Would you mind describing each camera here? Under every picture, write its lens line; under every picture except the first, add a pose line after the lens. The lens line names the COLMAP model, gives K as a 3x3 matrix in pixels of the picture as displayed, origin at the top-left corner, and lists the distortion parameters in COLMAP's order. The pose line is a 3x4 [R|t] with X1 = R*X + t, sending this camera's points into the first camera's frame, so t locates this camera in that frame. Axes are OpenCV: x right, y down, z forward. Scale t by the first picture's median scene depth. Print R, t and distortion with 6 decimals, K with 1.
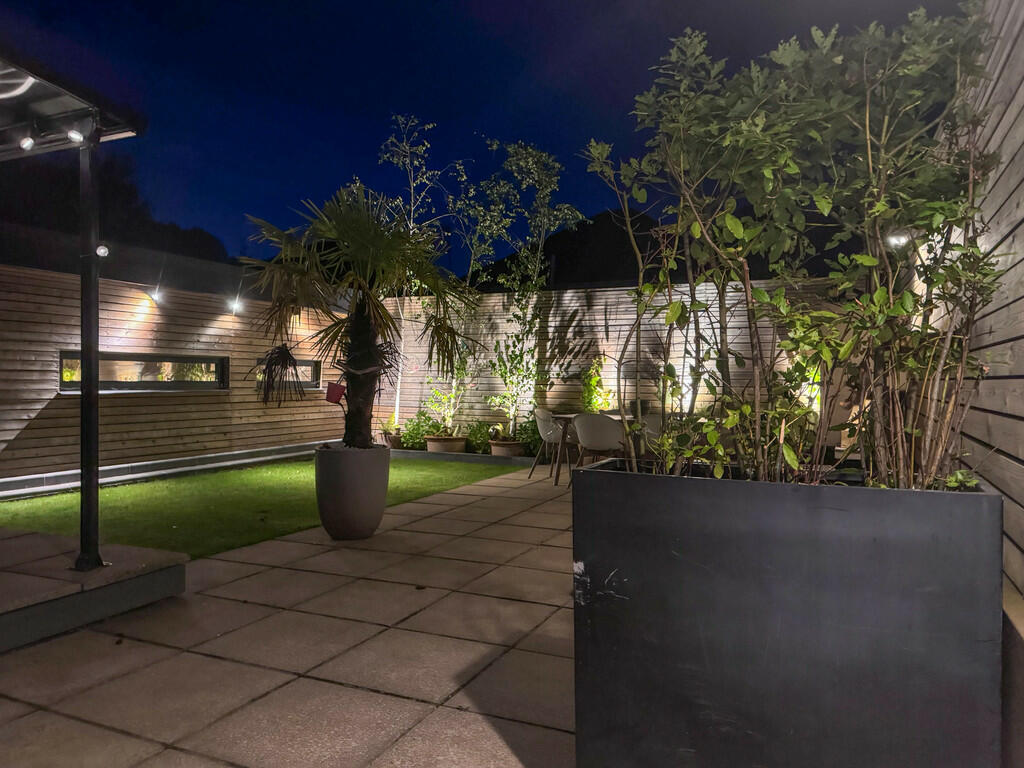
lens RADIAL K [[725.9, 0, 512.0], [0, 725.9, 384.0], [0, 0, 1]] dist [0.087819, -0.111050]
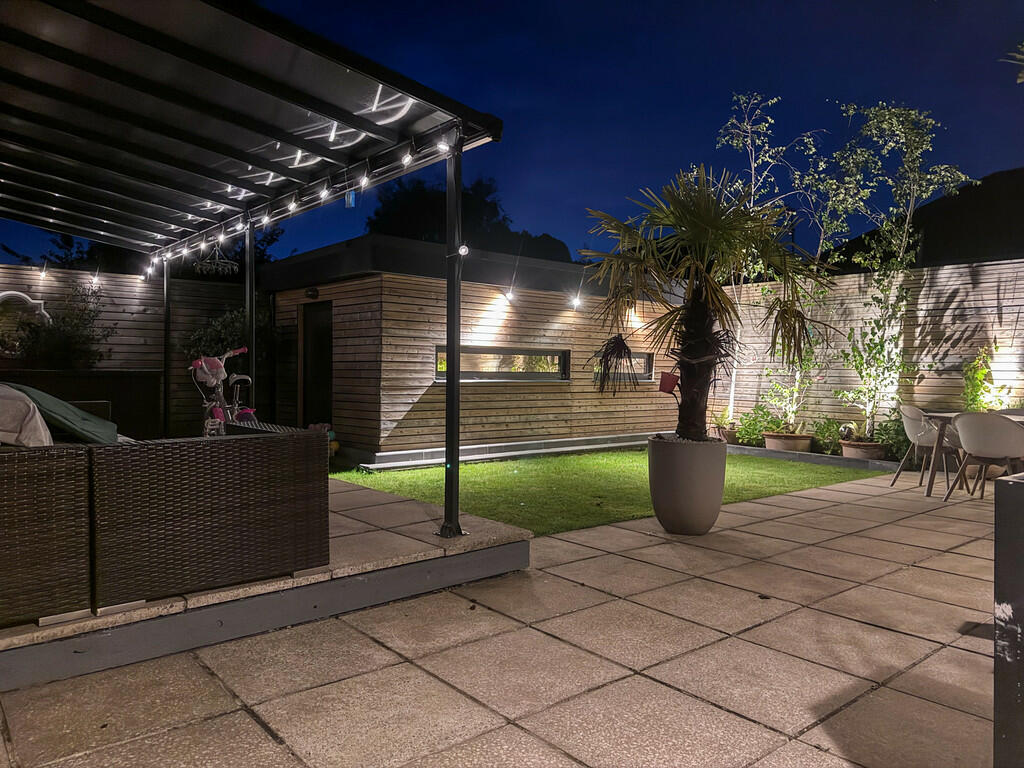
lens RADIAL K [[725.9, 0, 512.0], [0, 725.9, 384.0], [0, 0, 1]] dist [0.087819, -0.111050]
pose [[0.901381, 0.012420, -0.432848, -0.005847], [-0.008183, 0.999899, 0.011650, 0.002620], [0.432949, -0.006959, 0.901391, 0.017009]]
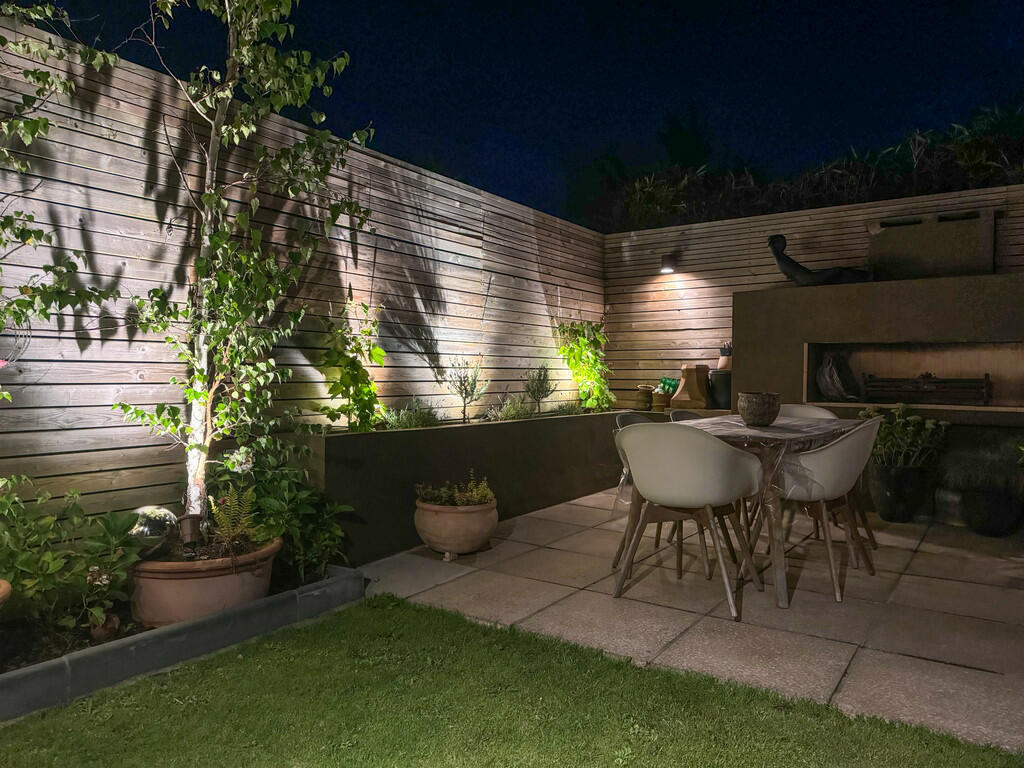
lens RADIAL K [[725.9, 0, 512.0], [0, 725.9, 384.0], [0, 0, 1]] dist [0.087819, -0.111050]
pose [[0.155941, -0.019592, 0.987572, -0.433139], [0.004698, 0.999807, 0.019093, 0.006217], [-0.987755, 0.001662, 0.156002, 1.257705]]
